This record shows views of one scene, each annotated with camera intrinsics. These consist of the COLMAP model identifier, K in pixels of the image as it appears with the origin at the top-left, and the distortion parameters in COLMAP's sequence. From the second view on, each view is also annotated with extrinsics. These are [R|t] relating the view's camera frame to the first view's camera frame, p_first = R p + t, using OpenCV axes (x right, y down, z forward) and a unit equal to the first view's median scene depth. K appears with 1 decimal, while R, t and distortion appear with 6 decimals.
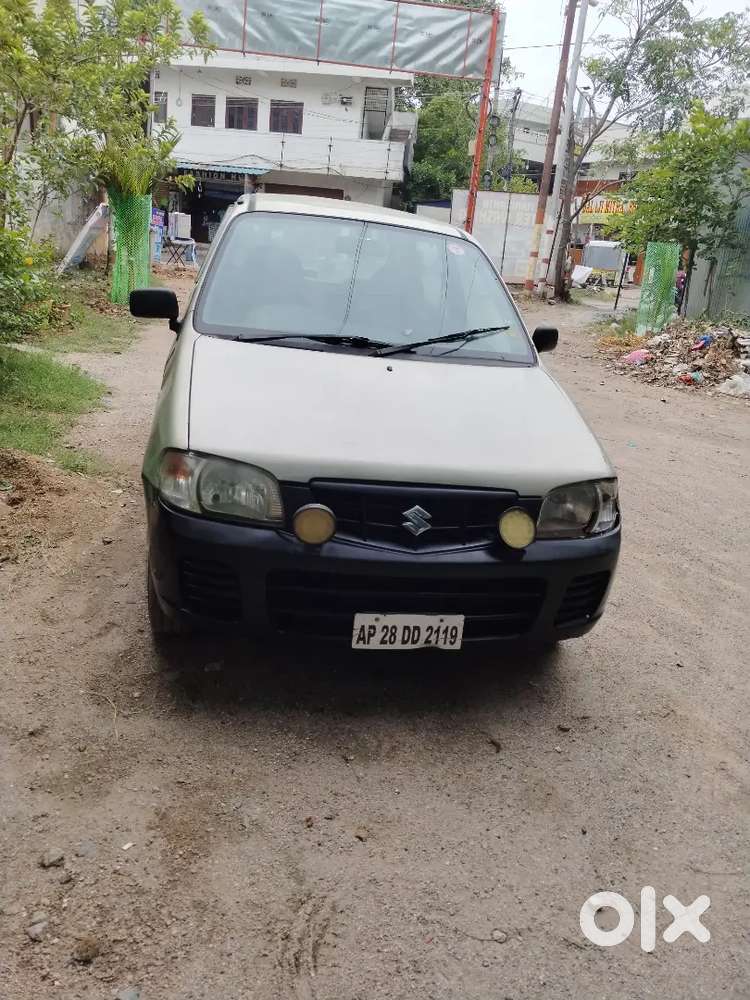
lens RADIAL K [[746.2, 0, 370.8], [0, 746.2, 477.2], [0, 0, 1]] dist [-0.003115, -0.001650]
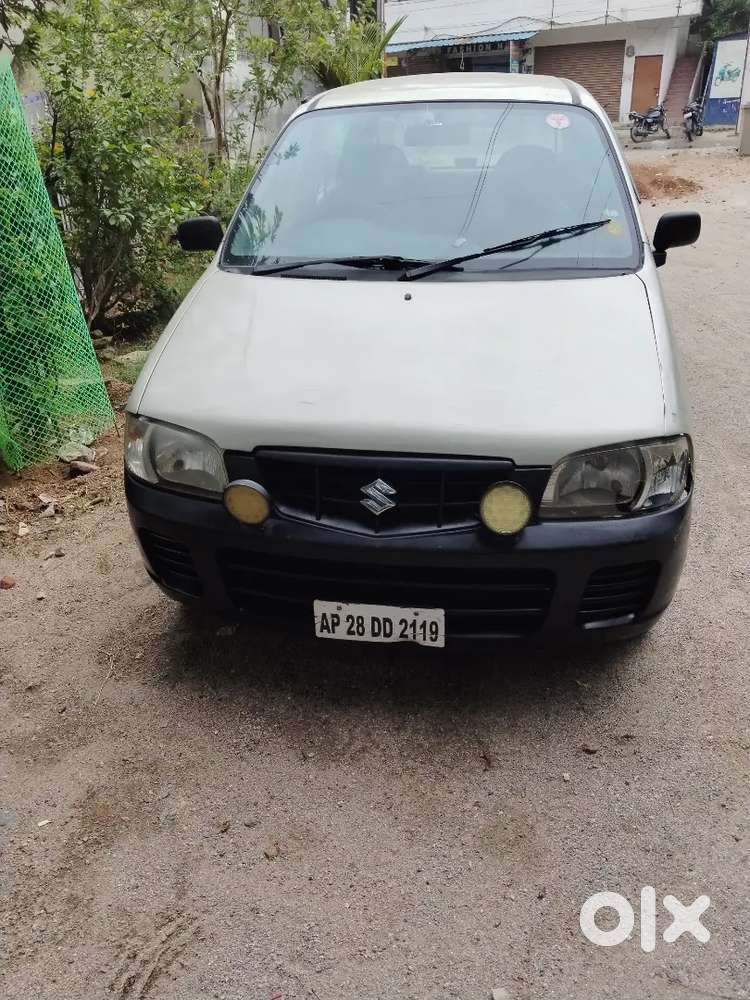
lens RADIAL K [[745.4, 0, 375.0], [0, 745.4, 500.0], [0, 0, 1]] dist [-0.006388, -0.007748]
pose [[0.931673, 0.031046, -0.361970, 0.347572], [0.029990, 0.986369, 0.161792, -0.069514], [0.362059, -0.161592, 0.918042, 0.237105]]
